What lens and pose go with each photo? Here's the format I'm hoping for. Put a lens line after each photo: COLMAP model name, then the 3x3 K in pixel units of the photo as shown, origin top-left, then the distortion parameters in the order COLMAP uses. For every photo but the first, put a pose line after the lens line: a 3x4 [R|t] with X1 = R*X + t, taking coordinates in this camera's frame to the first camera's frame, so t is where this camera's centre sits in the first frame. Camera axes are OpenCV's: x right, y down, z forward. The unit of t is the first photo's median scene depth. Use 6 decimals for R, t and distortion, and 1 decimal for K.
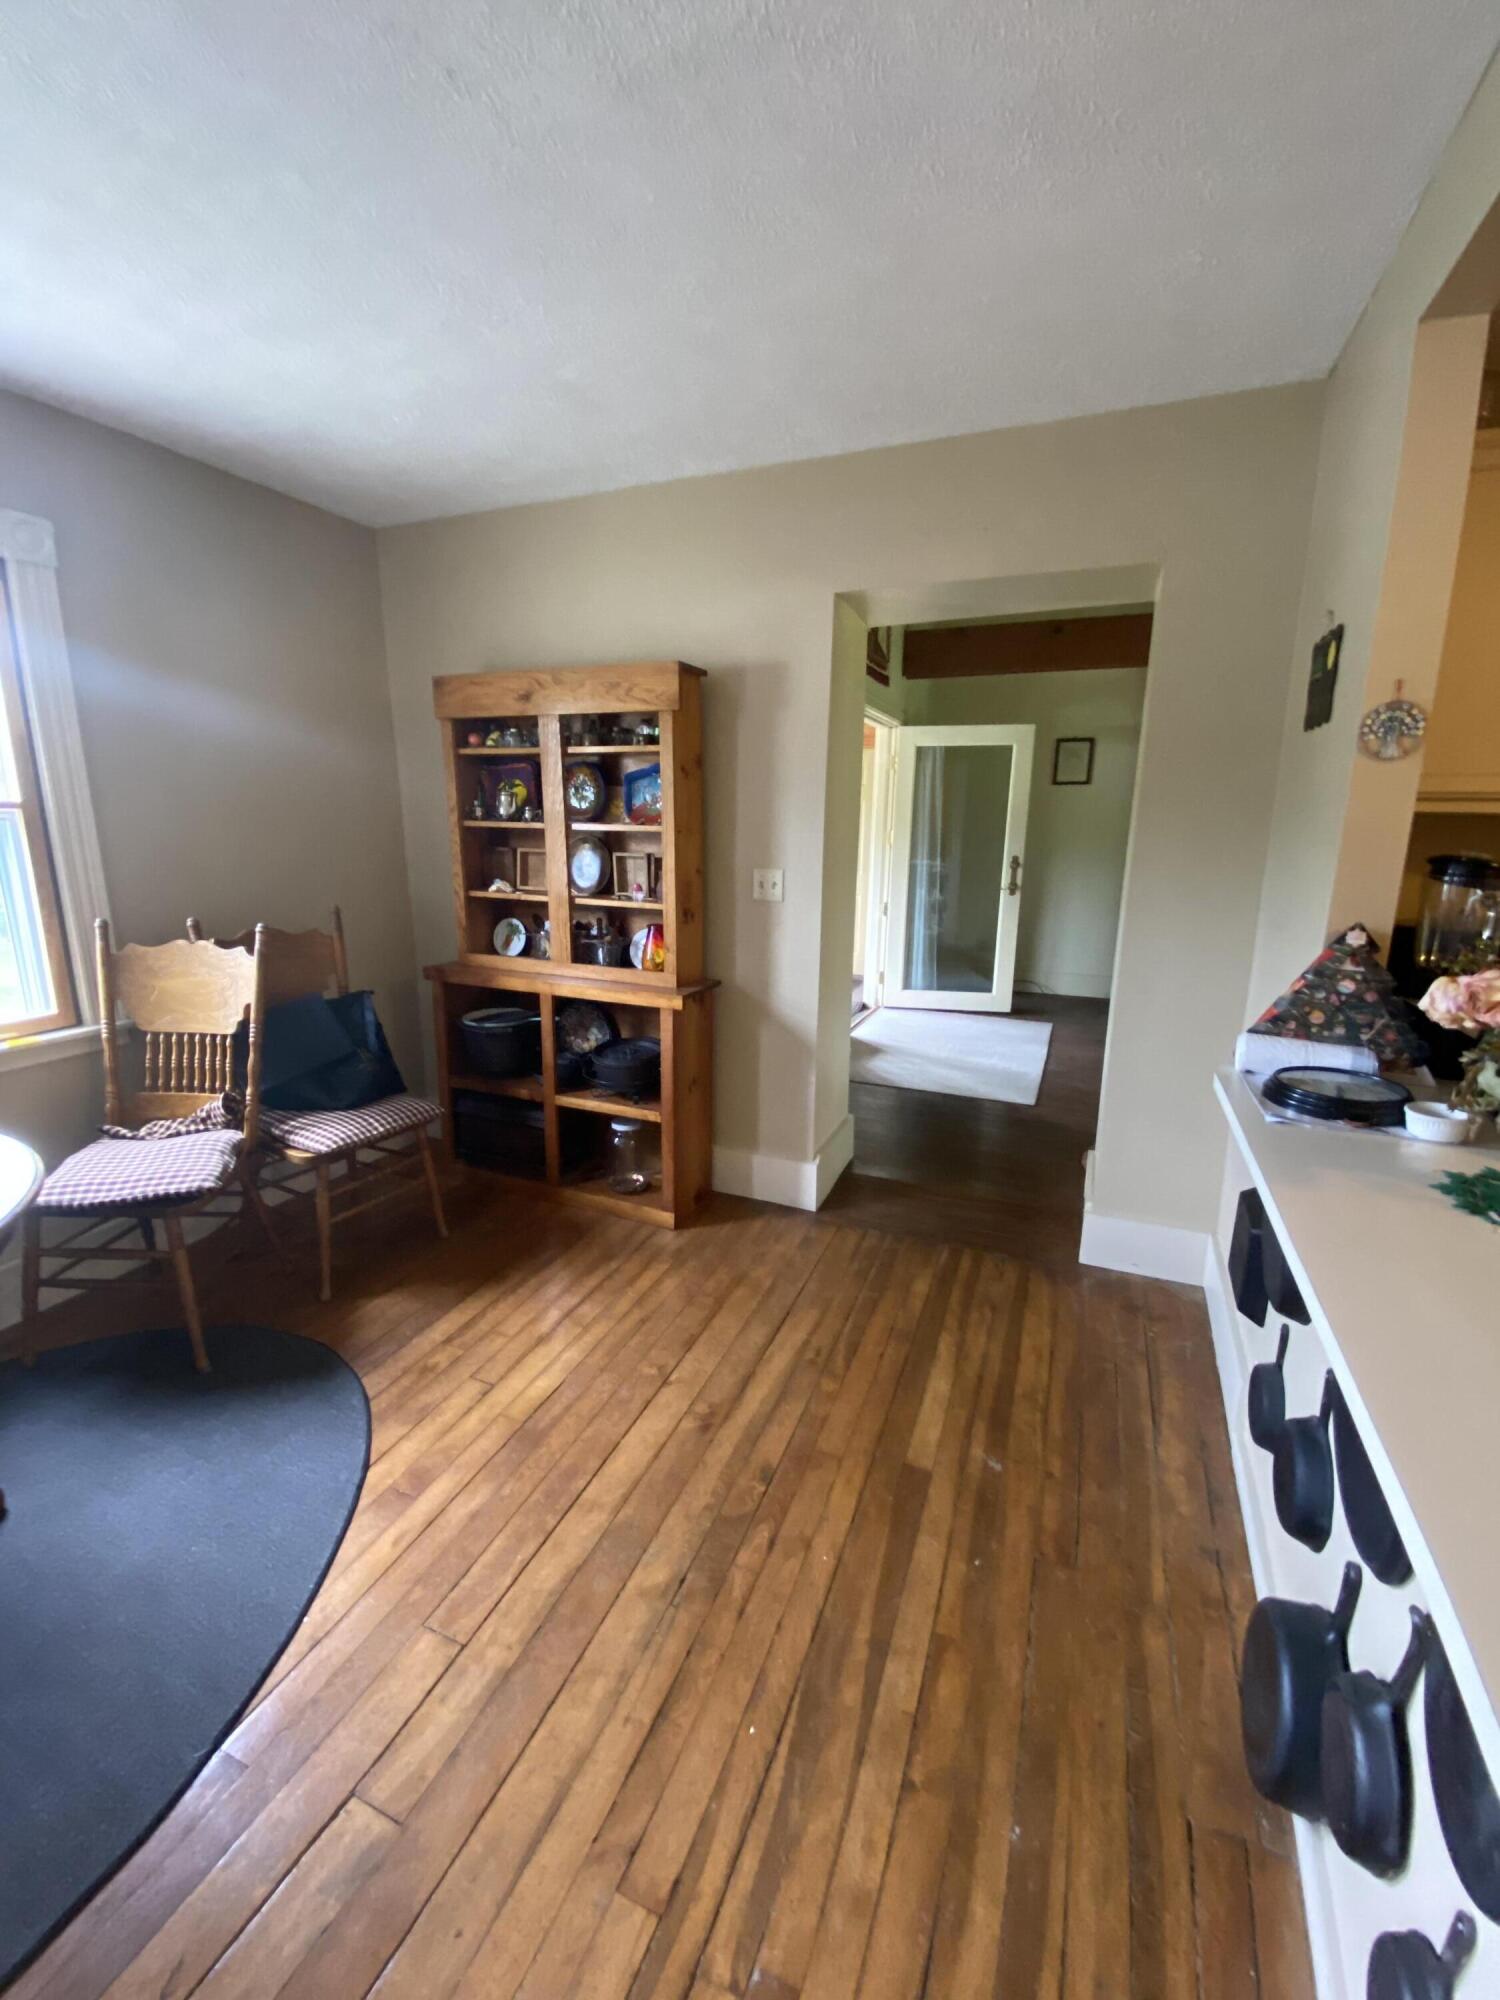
lens RADIAL K [[803.8, 0, 764.5], [0, 803.8, 1002.2], [0, 0, 1]] dist [0.001930, -0.012343]
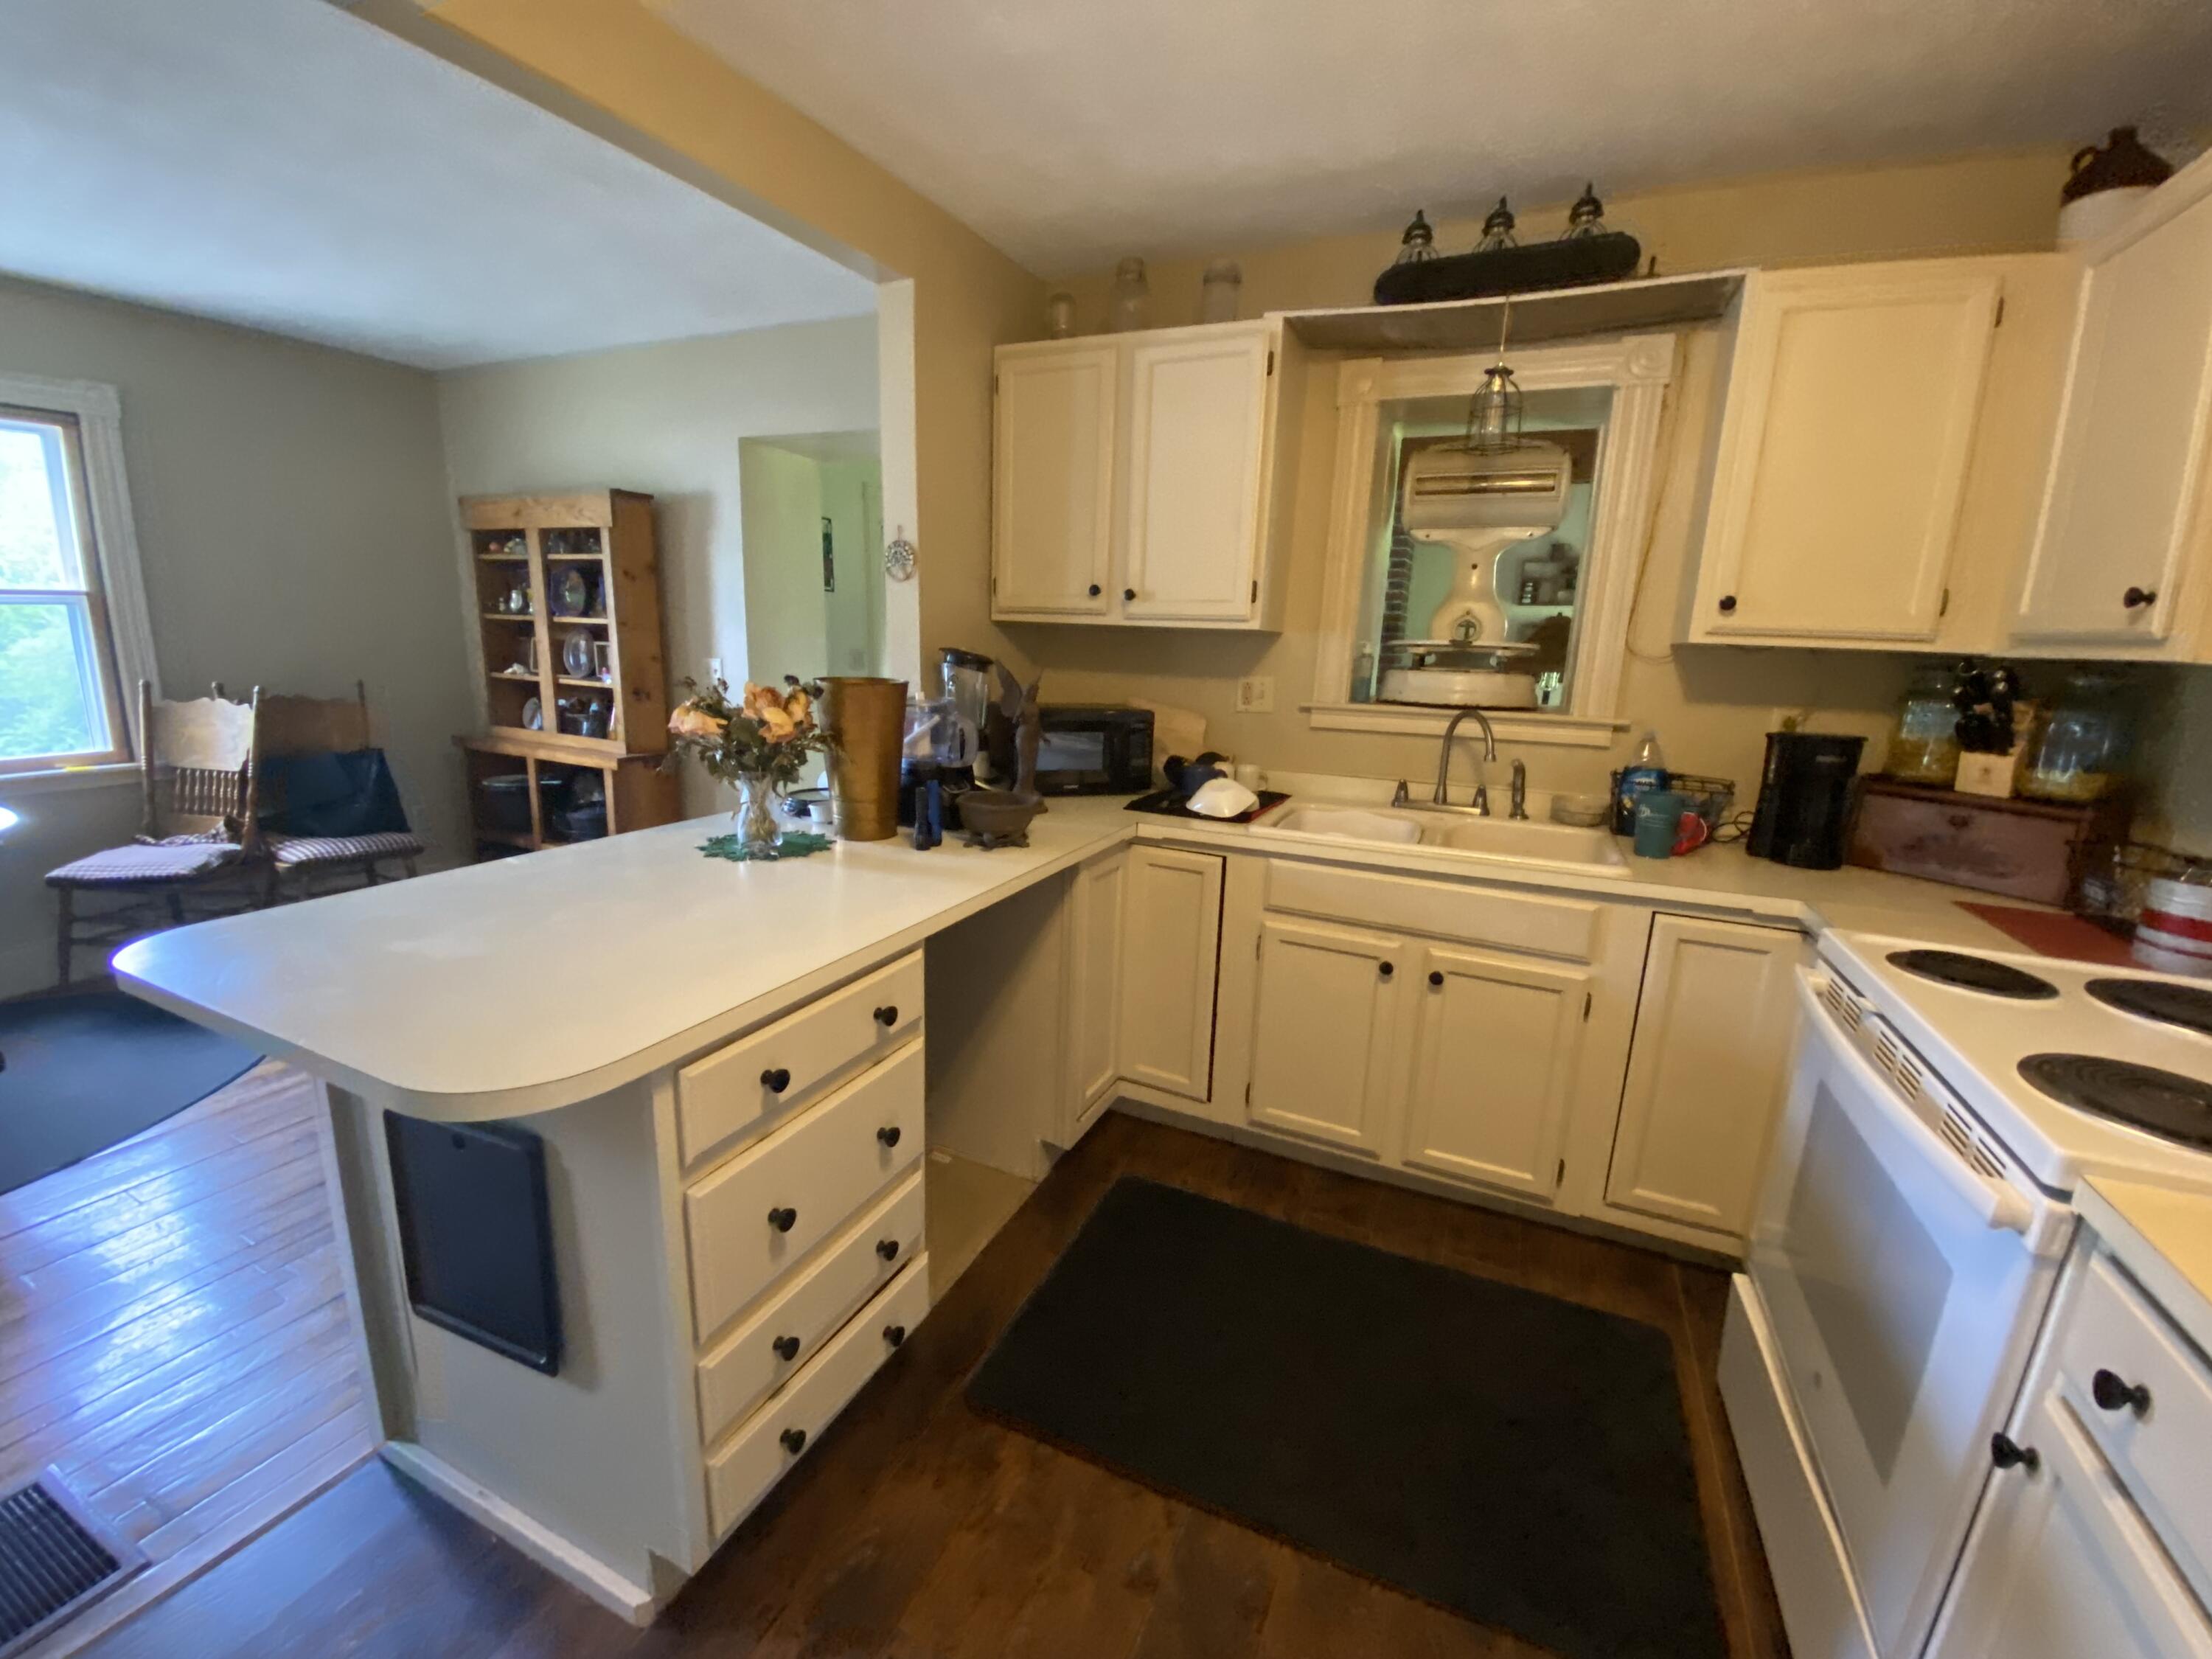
lens RADIAL K [[889.0, 0, 1104.2], [0, 889.0, 834.0], [0, 0, 1]] dist [0.001930, -0.012343]
pose [[0.999099, 0.034278, -0.025035, 0.905525], [-0.034308, 0.999411, -0.000786, 0.109760], [0.024994, 0.001644, 0.999686, -0.457165]]
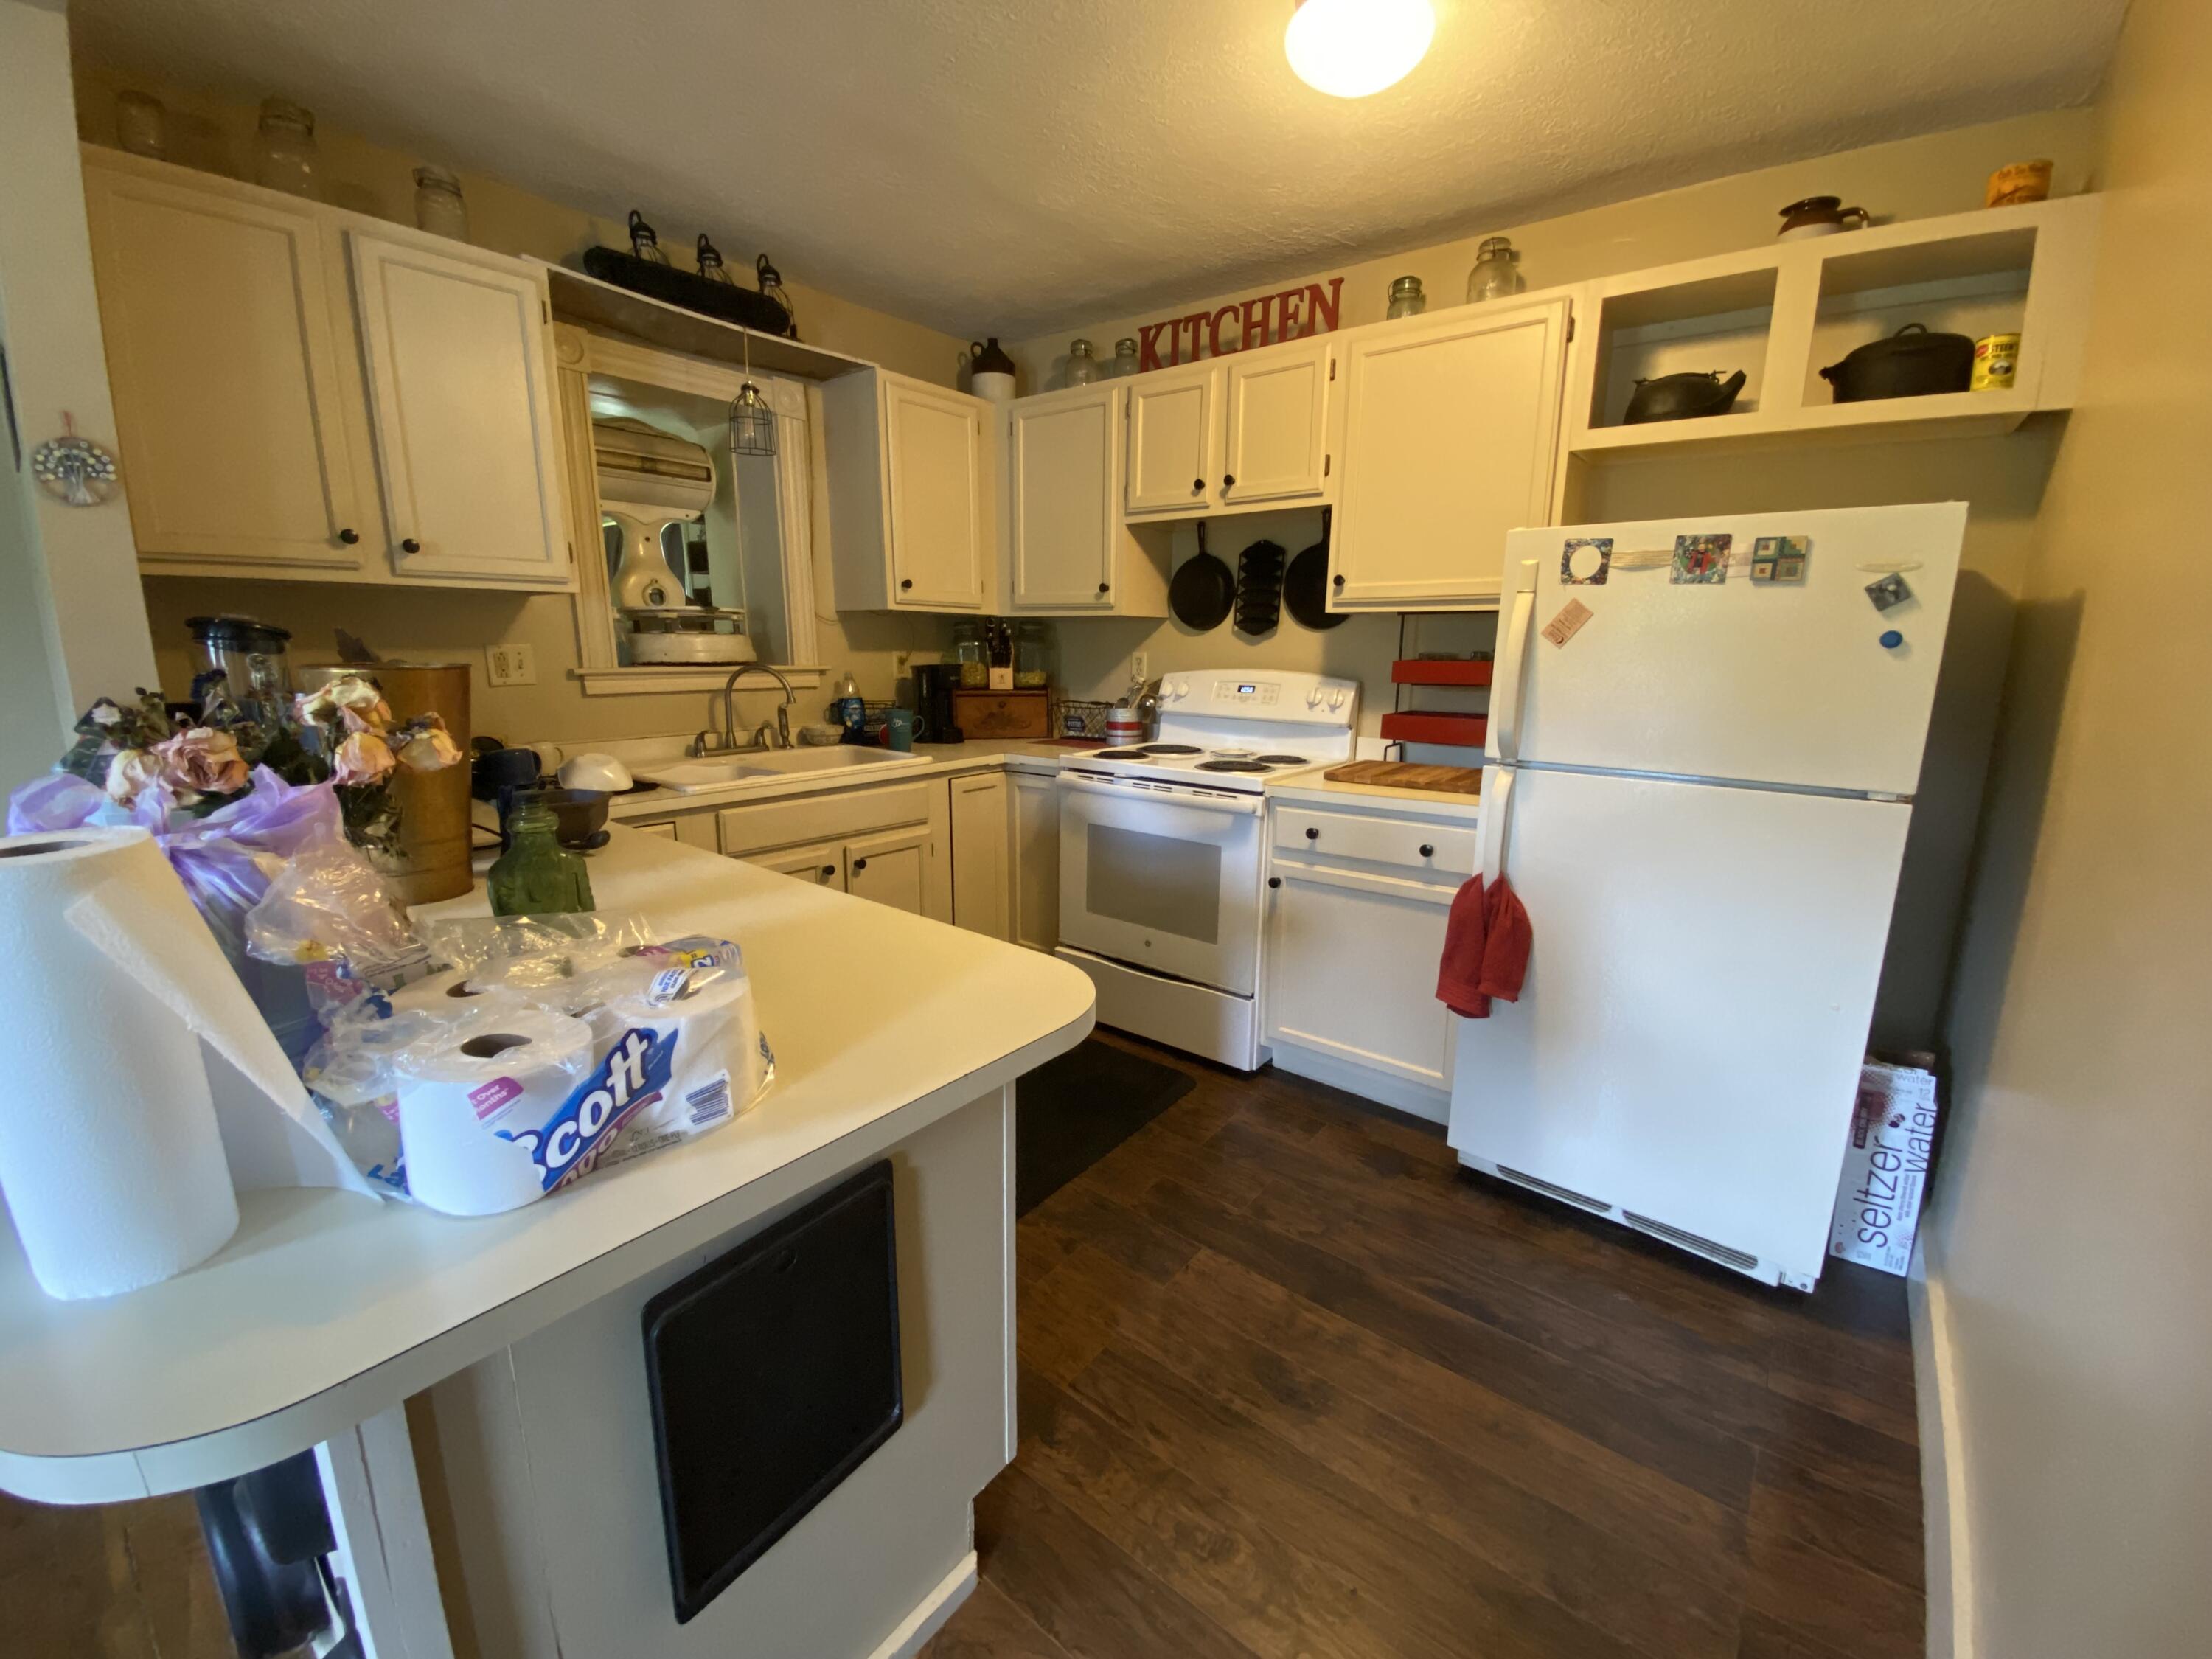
lens RADIAL K [[889.0, 0, 1099.4], [0, 889.0, 839.9], [0, 0, 1]] dist [0.001930, -0.012343]
pose [[0.274976, -0.211437, 0.937914, 0.103665], [0.196219, 0.967329, 0.160542, 0.079553], [-0.941215, 0.139891, 0.307480, -0.190324]]
